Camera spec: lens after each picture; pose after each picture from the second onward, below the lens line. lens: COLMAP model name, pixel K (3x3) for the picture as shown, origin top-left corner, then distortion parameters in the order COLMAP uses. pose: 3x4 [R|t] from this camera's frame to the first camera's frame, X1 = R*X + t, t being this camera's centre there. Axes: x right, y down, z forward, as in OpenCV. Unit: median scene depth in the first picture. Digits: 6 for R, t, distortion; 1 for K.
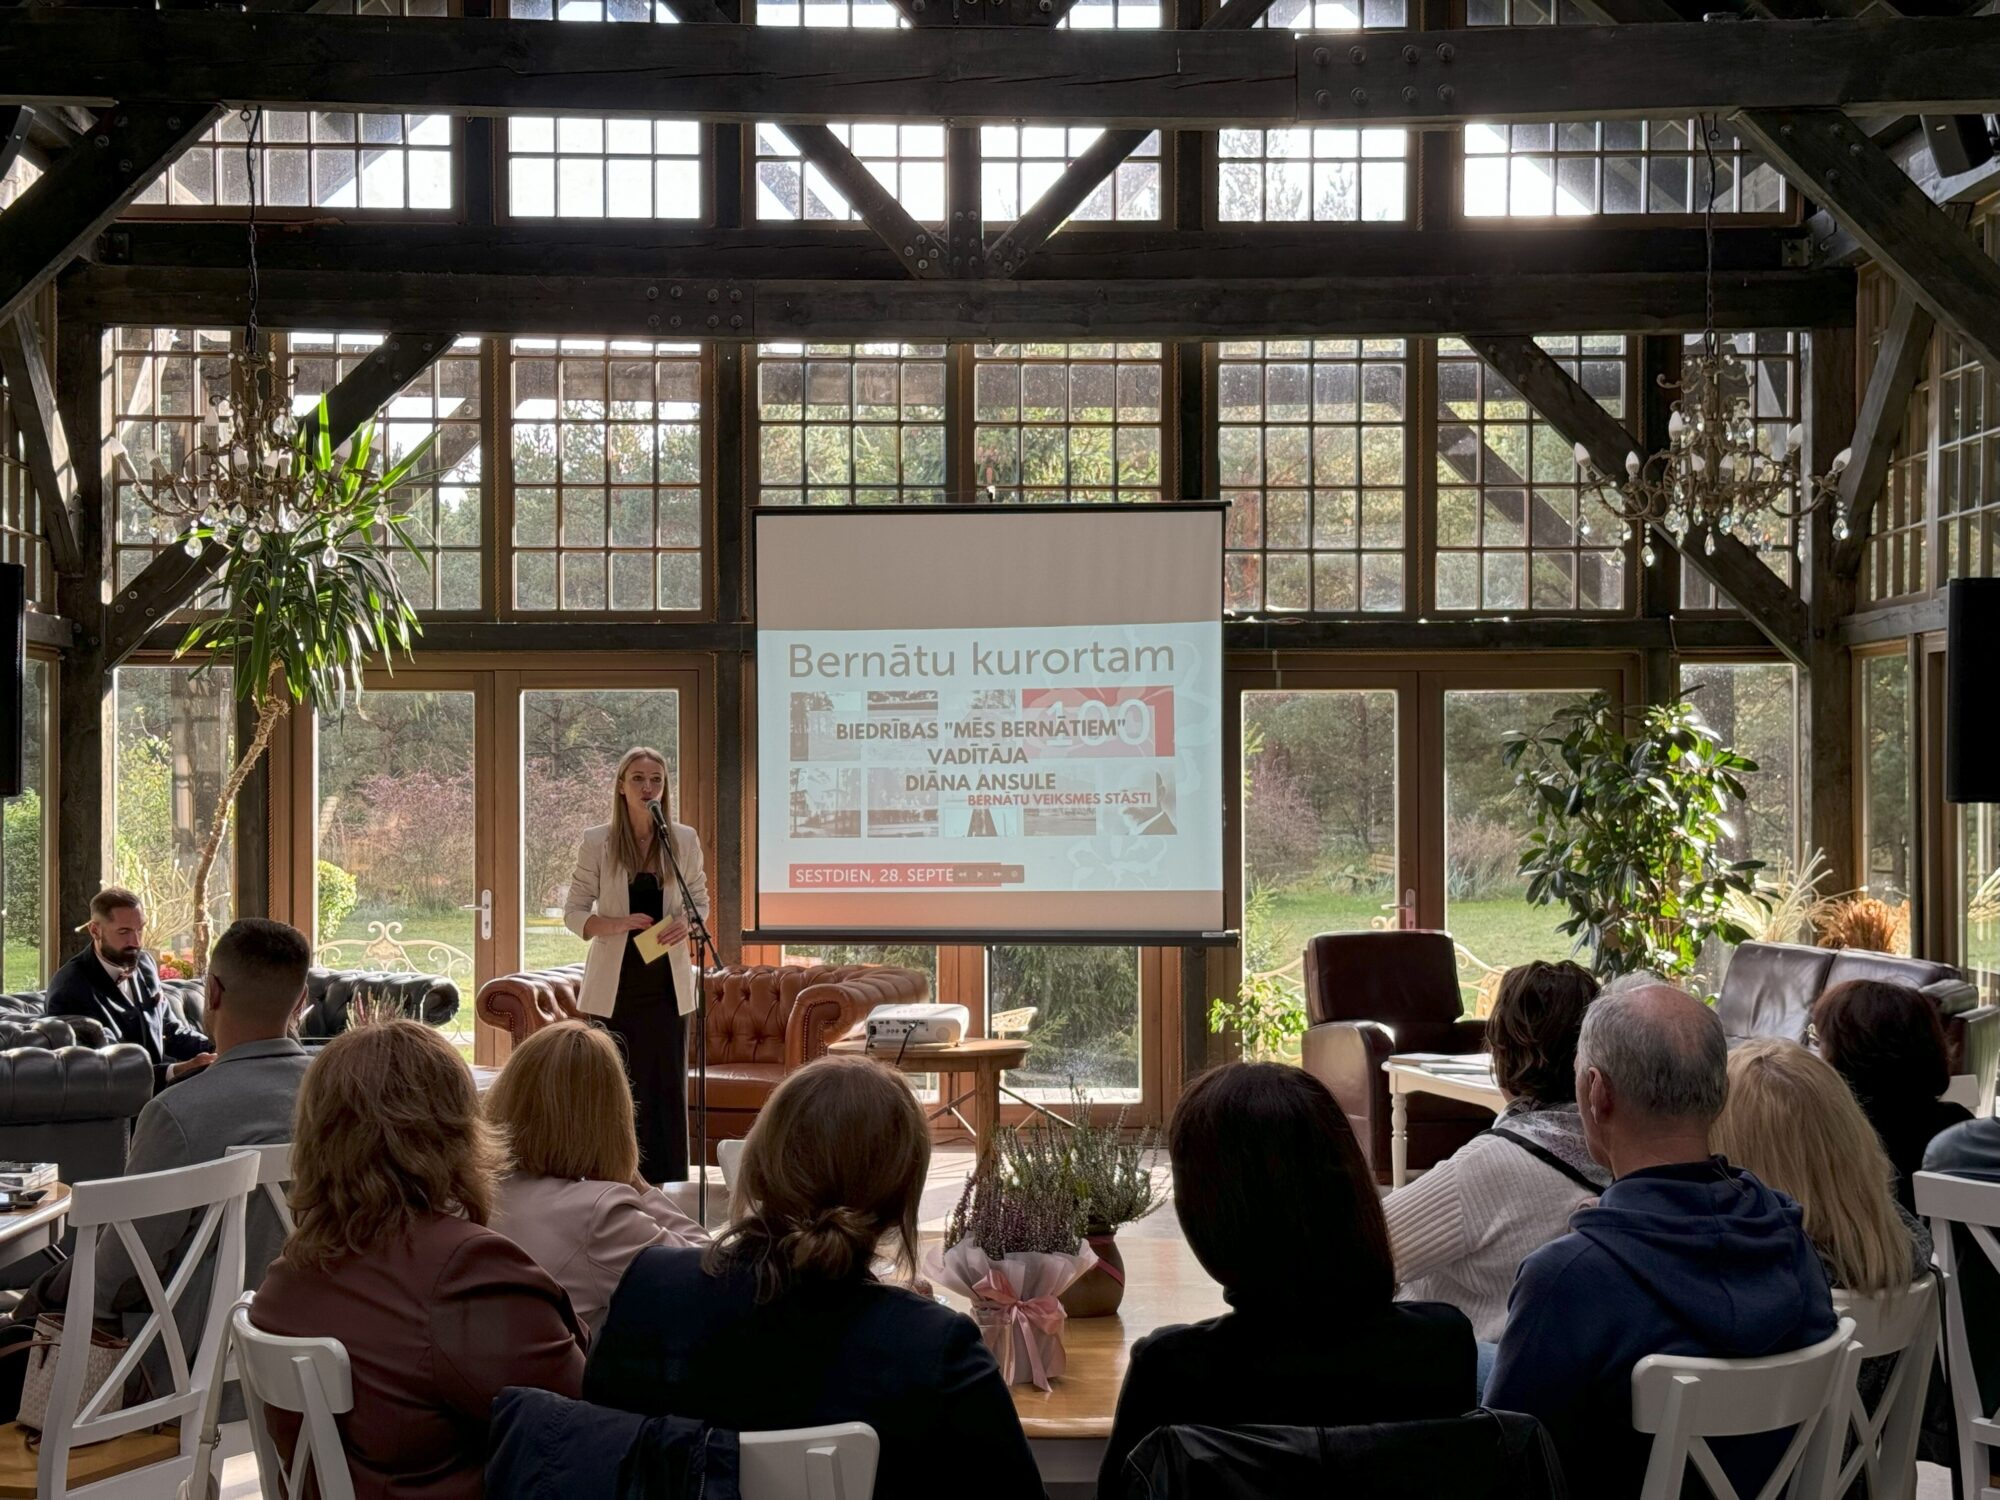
lens RADIAL K [[2781.2, 0, 966.5], [0, 2781.2, 746.4], [0, 0, 1]] dist [0.159304, -0.288230]
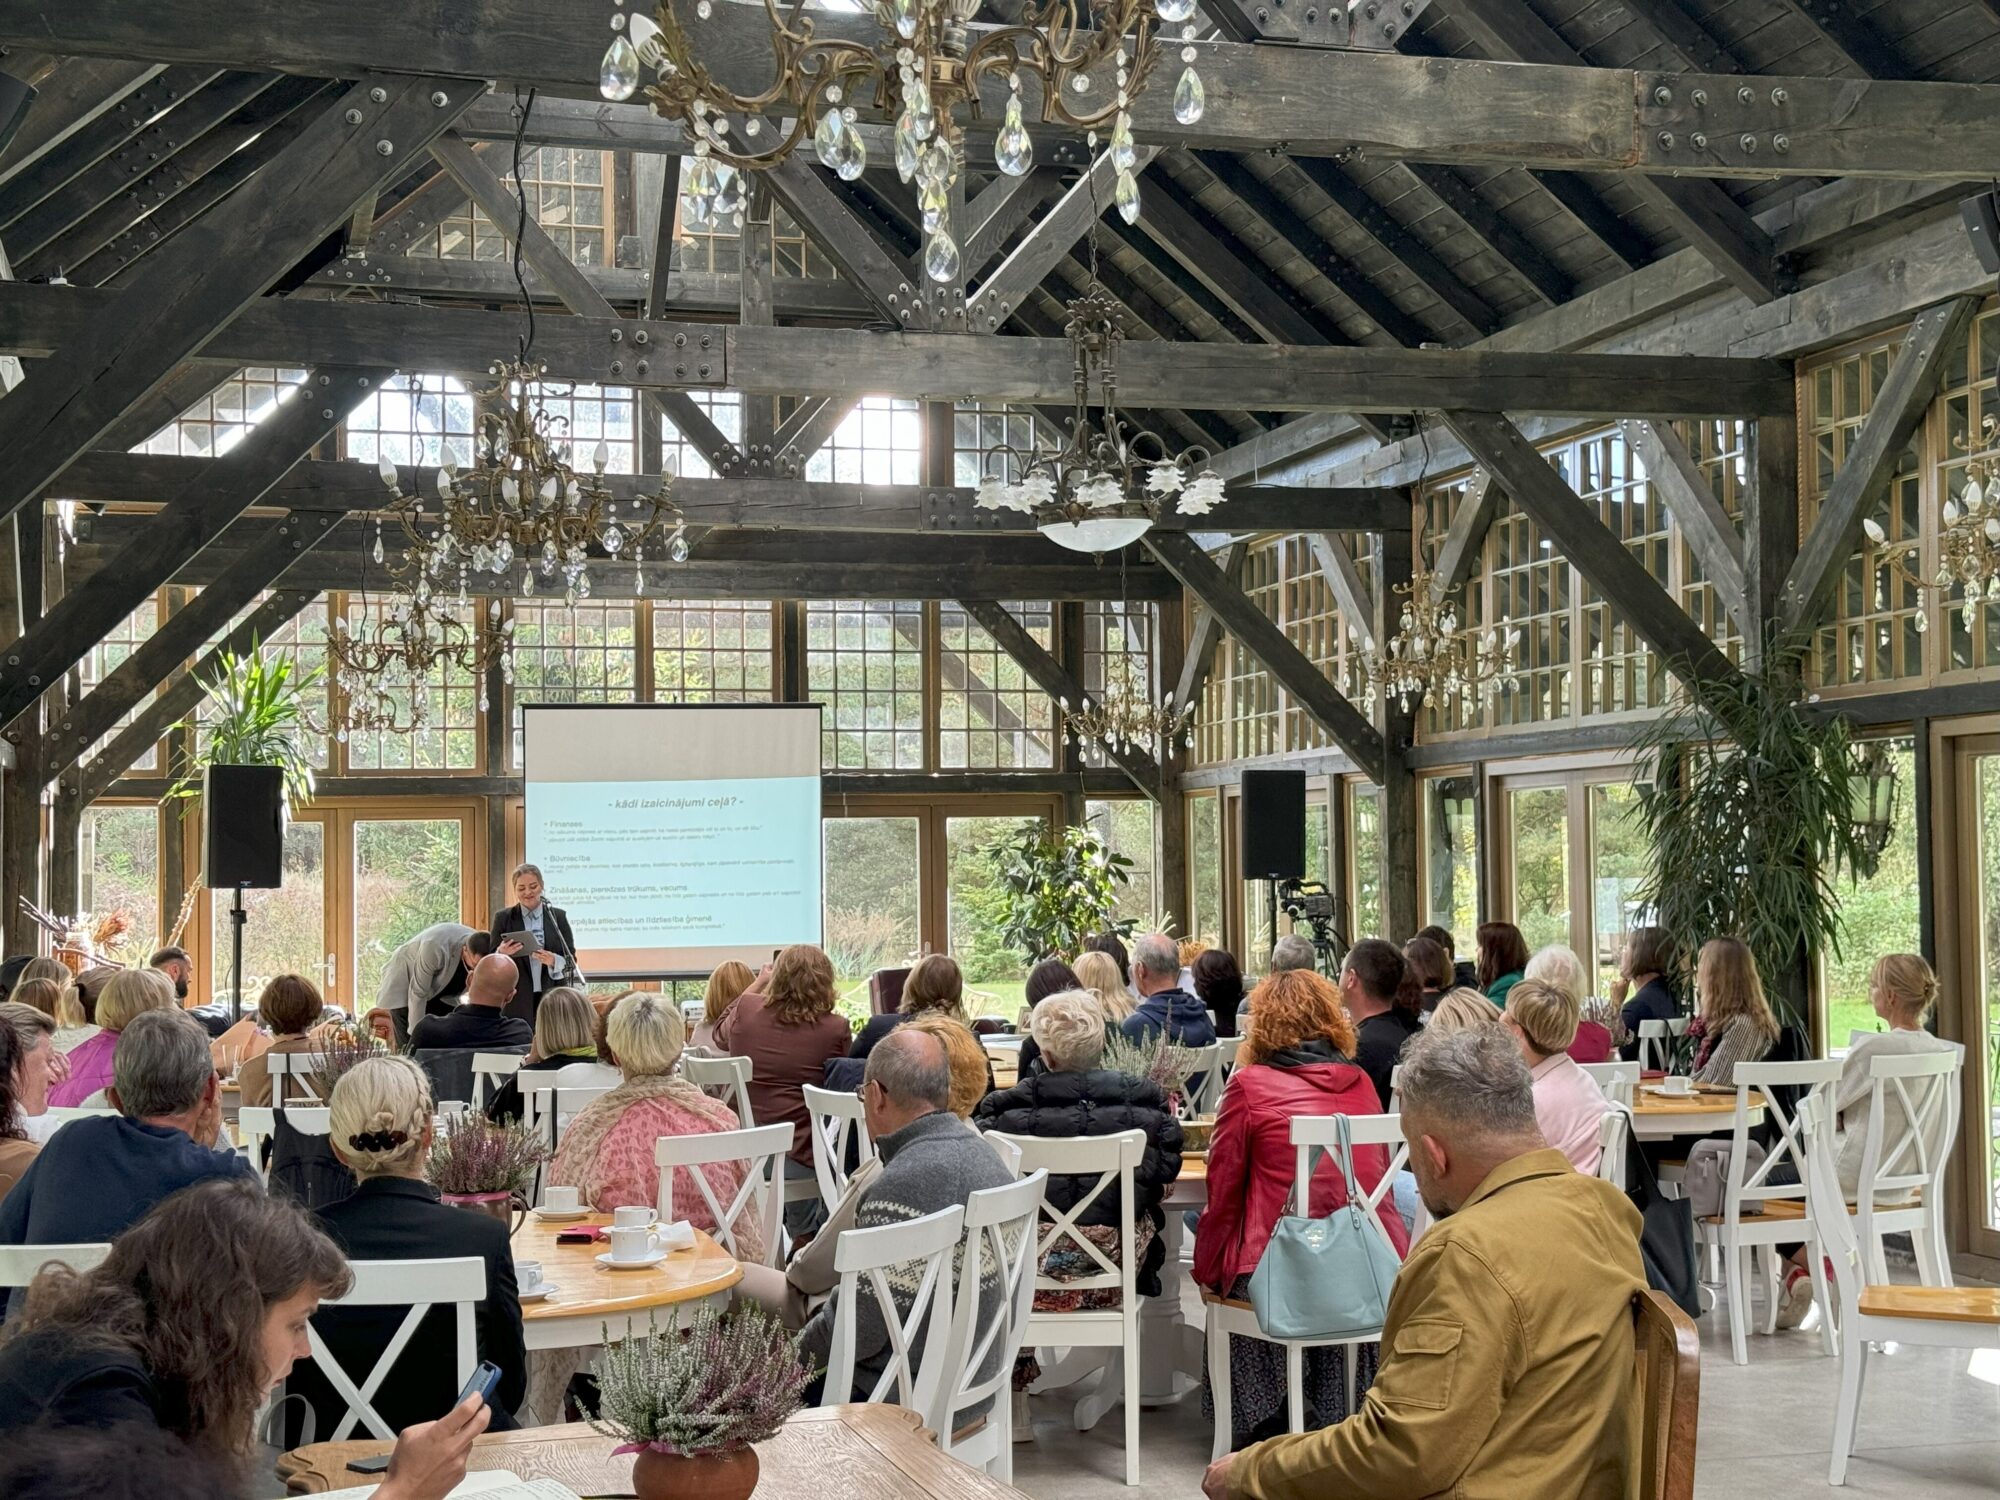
lens RADIAL K [[2766.3, 0, 1002.9], [0, 2766.3, 751.5], [0, 0, 1]] dist [0.192725, -0.407594]
pose [[0.967753, -0.000095, 0.251900, -0.207672], [0.008857, 0.999394, -0.033649, -0.004324], [-0.251744, 0.034795, 0.967168, -0.574241]]
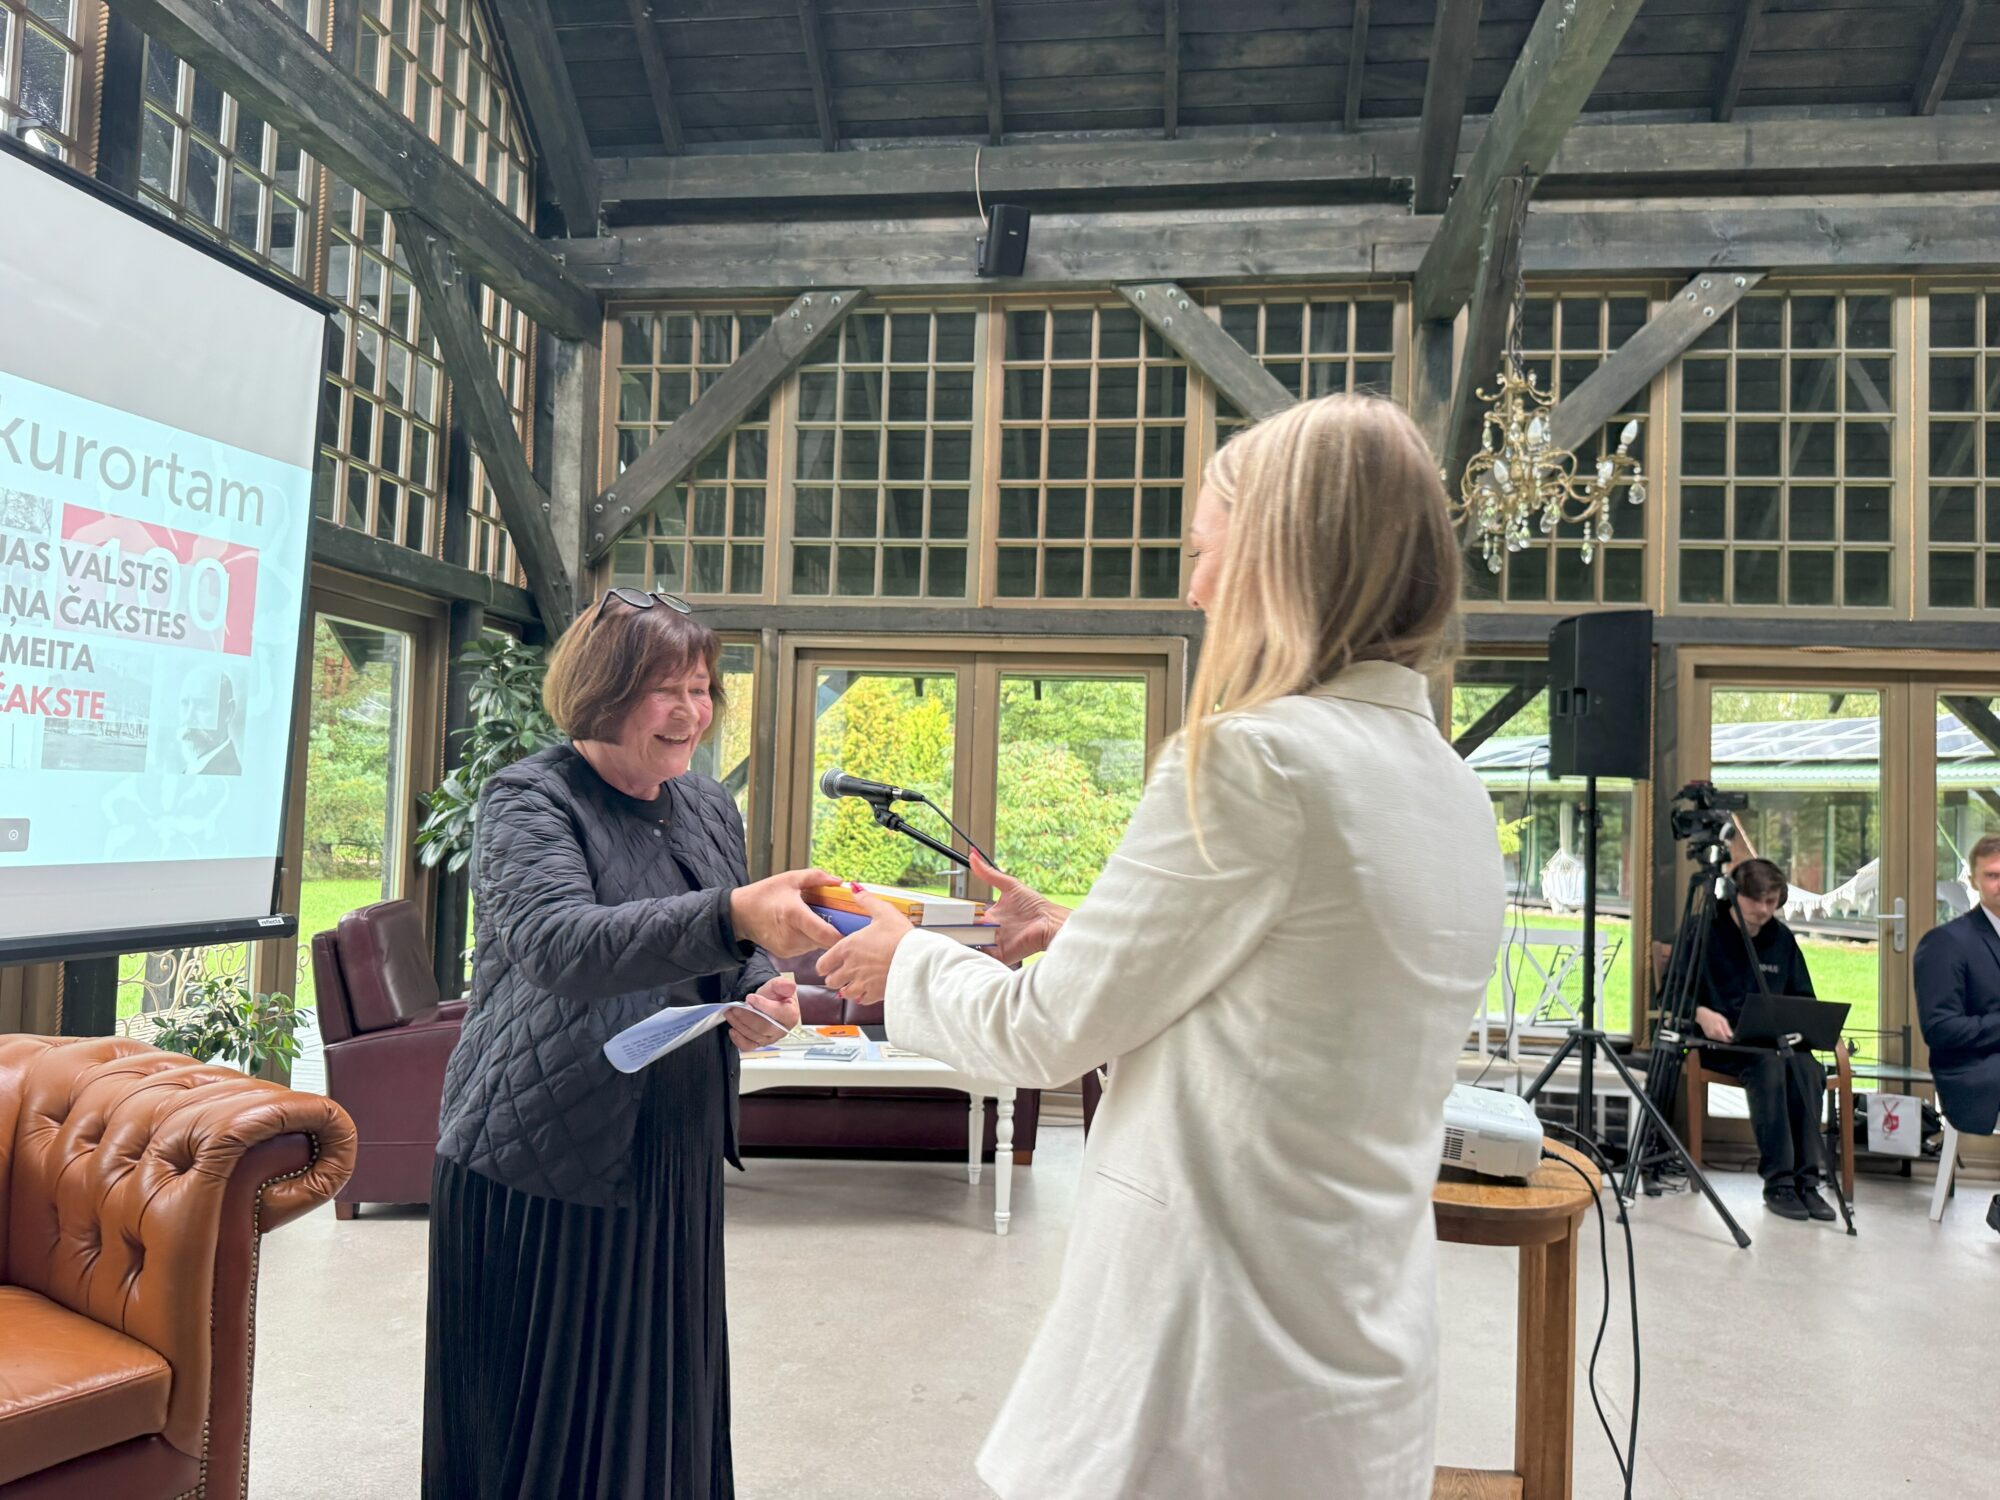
lens RADIAL K [[1417.3, 0, 926.7], [0, 1417.3, 745.2], [0, 0, 1]] dist [0.077577, -0.083779]
pose [[0.207240, 0.057346, 0.976608, -0.221407], [-0.049747, 0.997607, -0.048022, 0.032905], [-0.977025, -0.038631, 0.209596, 0.761557]]
